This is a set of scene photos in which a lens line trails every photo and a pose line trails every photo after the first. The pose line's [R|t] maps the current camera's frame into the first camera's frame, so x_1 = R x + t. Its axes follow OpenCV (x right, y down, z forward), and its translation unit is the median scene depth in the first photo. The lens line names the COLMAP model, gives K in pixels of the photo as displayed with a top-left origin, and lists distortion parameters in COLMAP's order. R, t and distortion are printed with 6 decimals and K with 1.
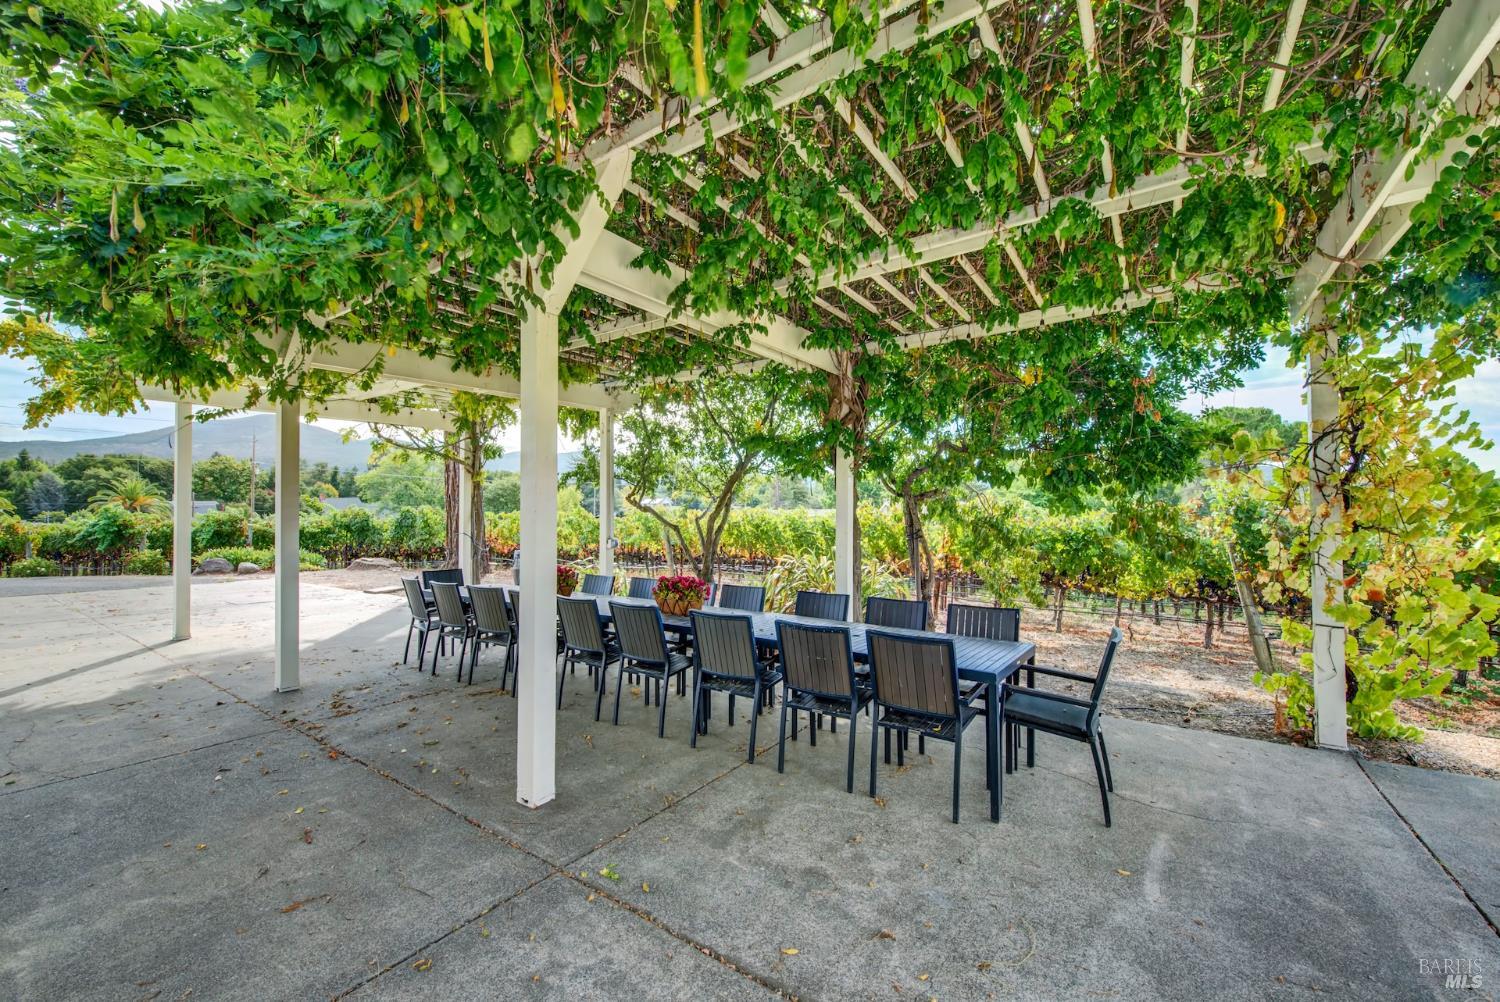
lens RADIAL K [[608.4, 0, 749.0], [0, 608.4, 505.7], [0, 0, 1]] dist [0.000972, -0.001002]
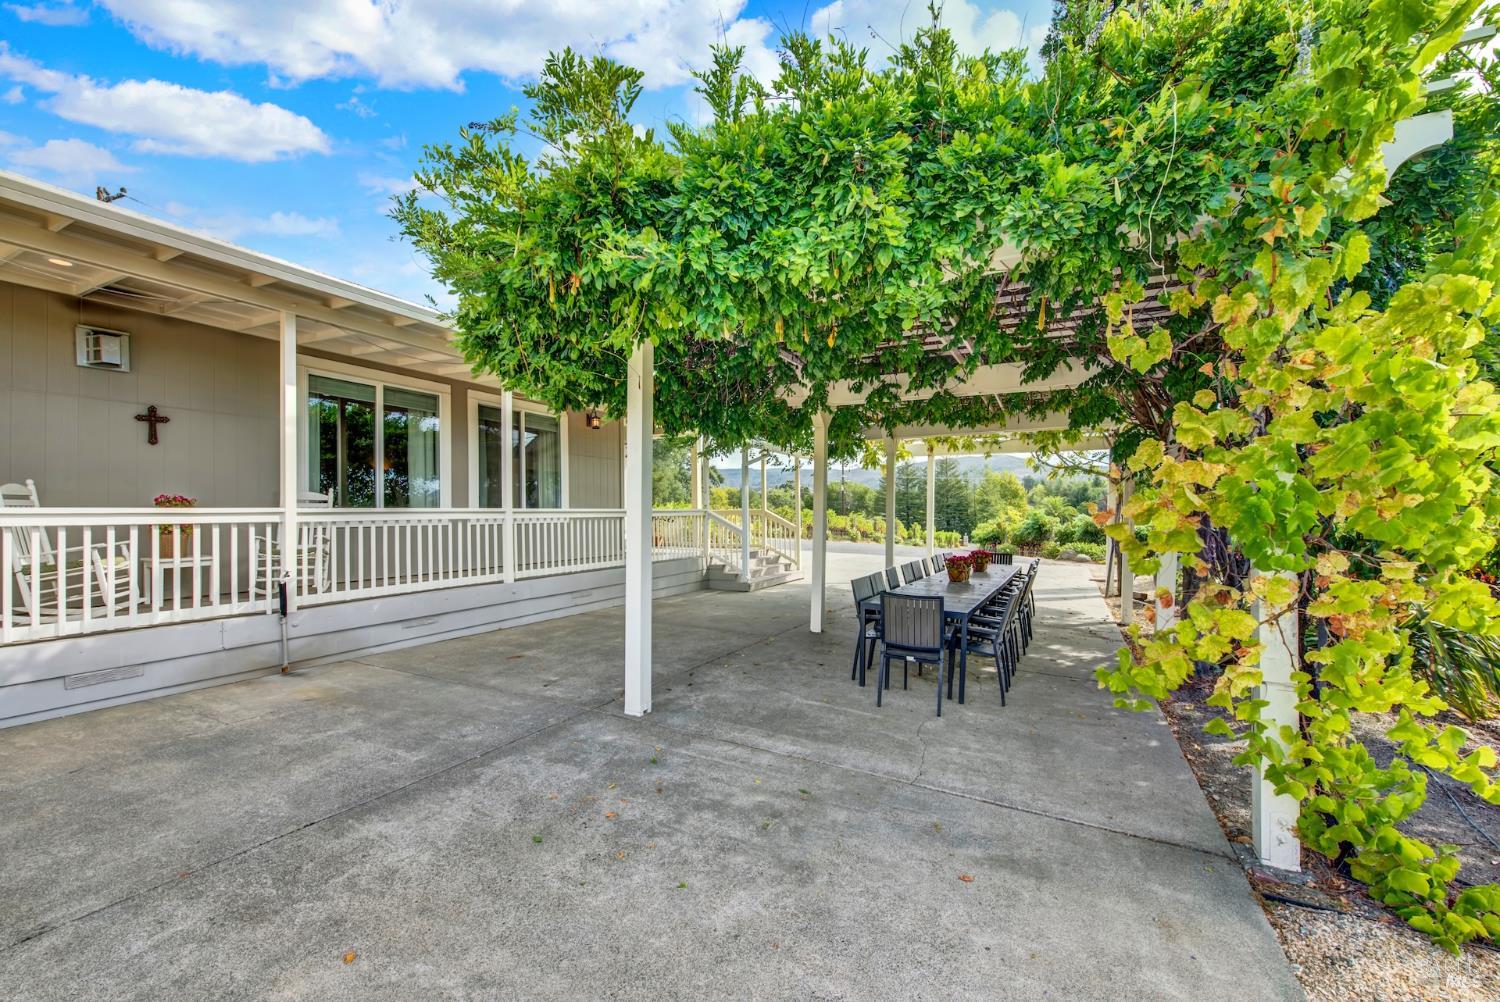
lens RADIAL K [[608.4, 0, 751.0], [0, 608.4, 508.8], [0, 0, 1]] dist [0.000972, -0.001002]
pose [[0.118606, -0.007617, -0.992912, 2.270334], [0.003138, 0.999968, -0.007296, -0.006639], [0.992936, -0.002251, 0.118626, 0.465987]]
